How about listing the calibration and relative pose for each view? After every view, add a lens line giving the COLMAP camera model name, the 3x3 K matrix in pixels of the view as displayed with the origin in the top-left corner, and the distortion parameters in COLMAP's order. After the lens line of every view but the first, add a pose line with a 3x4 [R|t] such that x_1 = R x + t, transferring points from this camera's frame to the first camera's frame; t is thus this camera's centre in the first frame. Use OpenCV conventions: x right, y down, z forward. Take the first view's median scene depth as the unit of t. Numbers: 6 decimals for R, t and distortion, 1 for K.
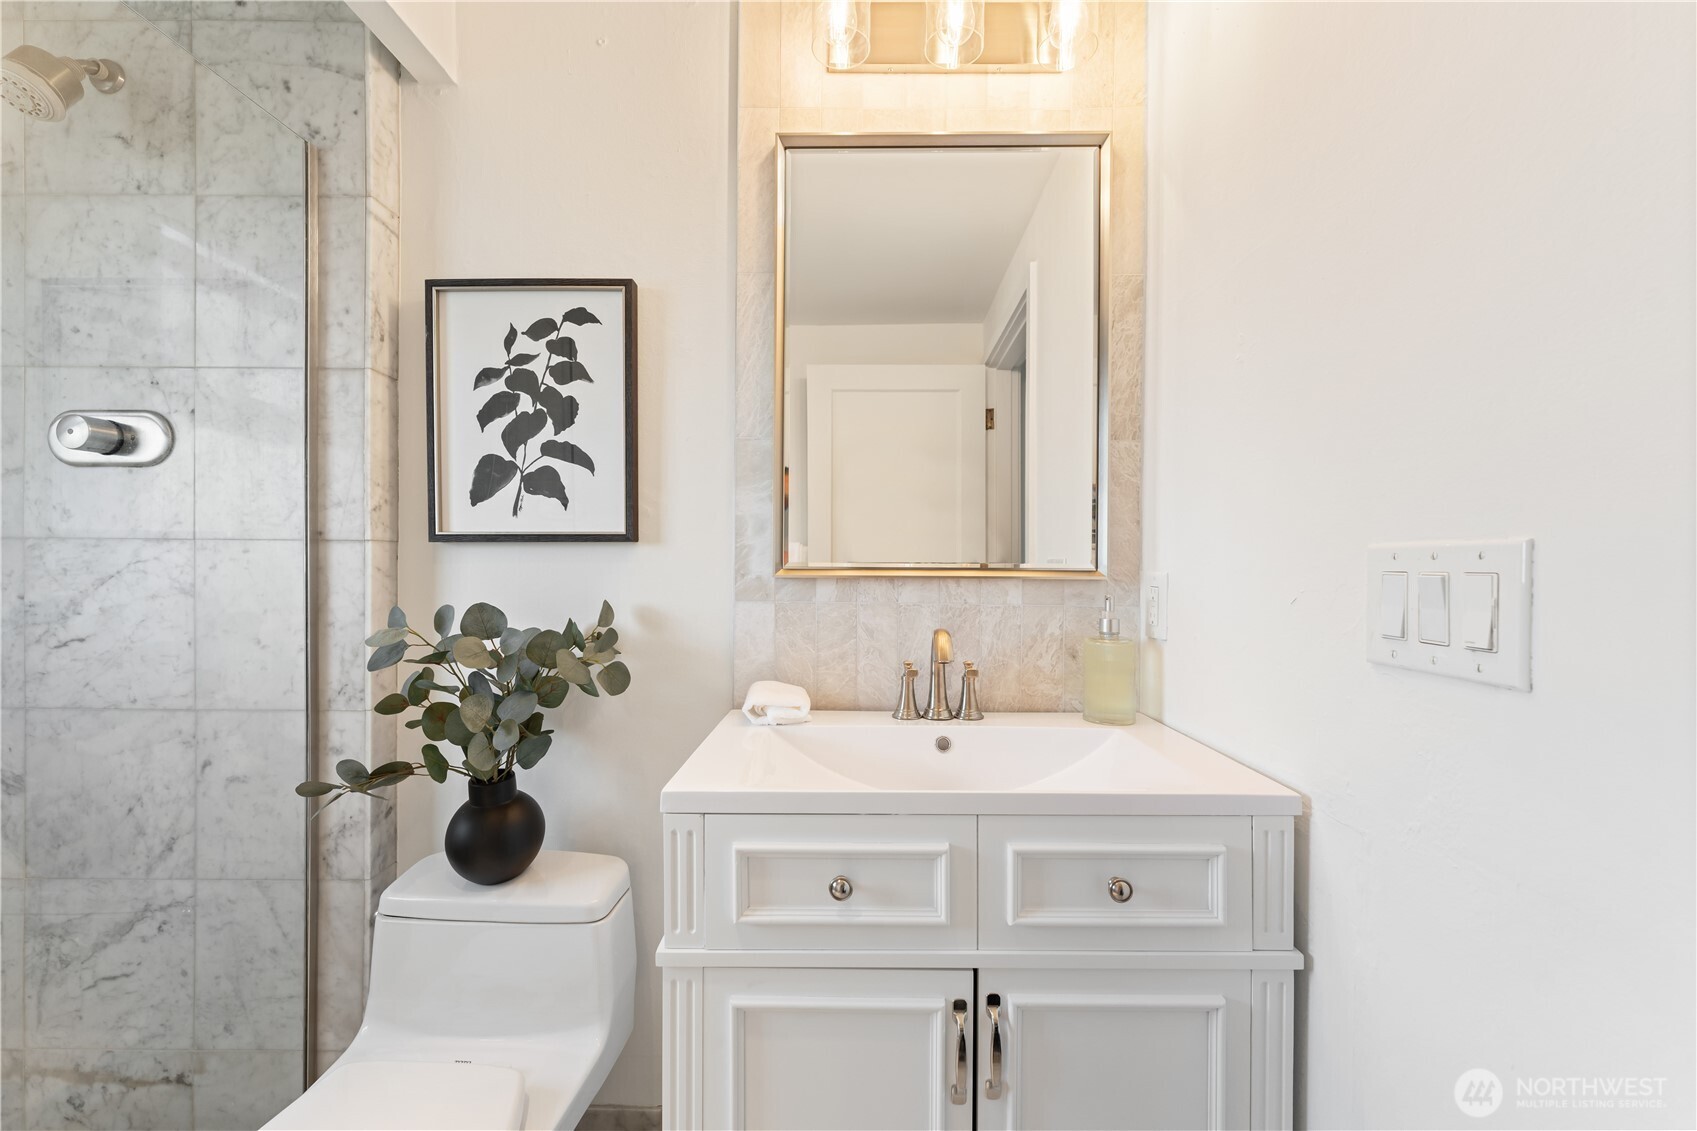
lens RADIAL K [[681.3, 0, 846.3], [0, 681.3, 570.5], [0, 0, 1]] dist [0.001319, -0.000452]
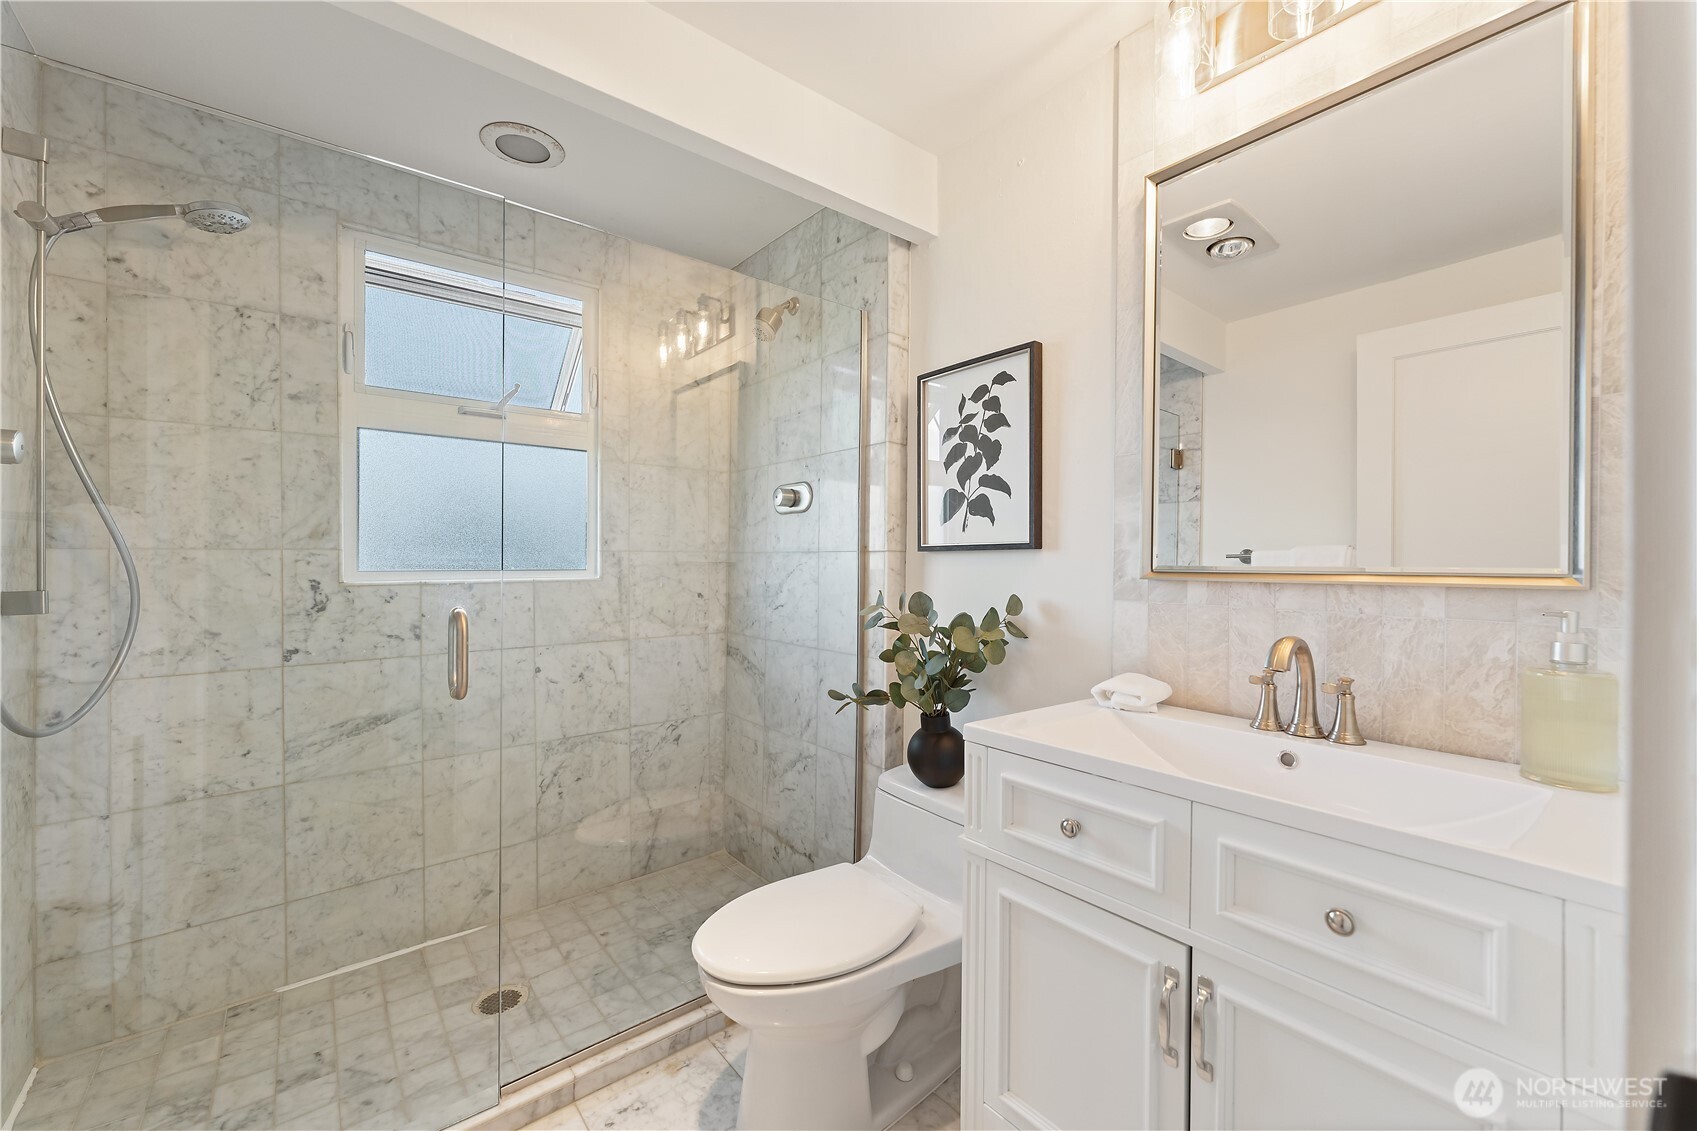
lens RADIAL K [[681.3, 0, 846.3], [0, 681.3, 570.5], [0, 0, 1]] dist [0.001319, -0.000452]
pose [[0.633779, 0.006984, -0.773483, 0.443287], [-0.018019, 0.999821, -0.005737, 0.011045], [0.773304, 0.017573, 0.633791, -0.061380]]
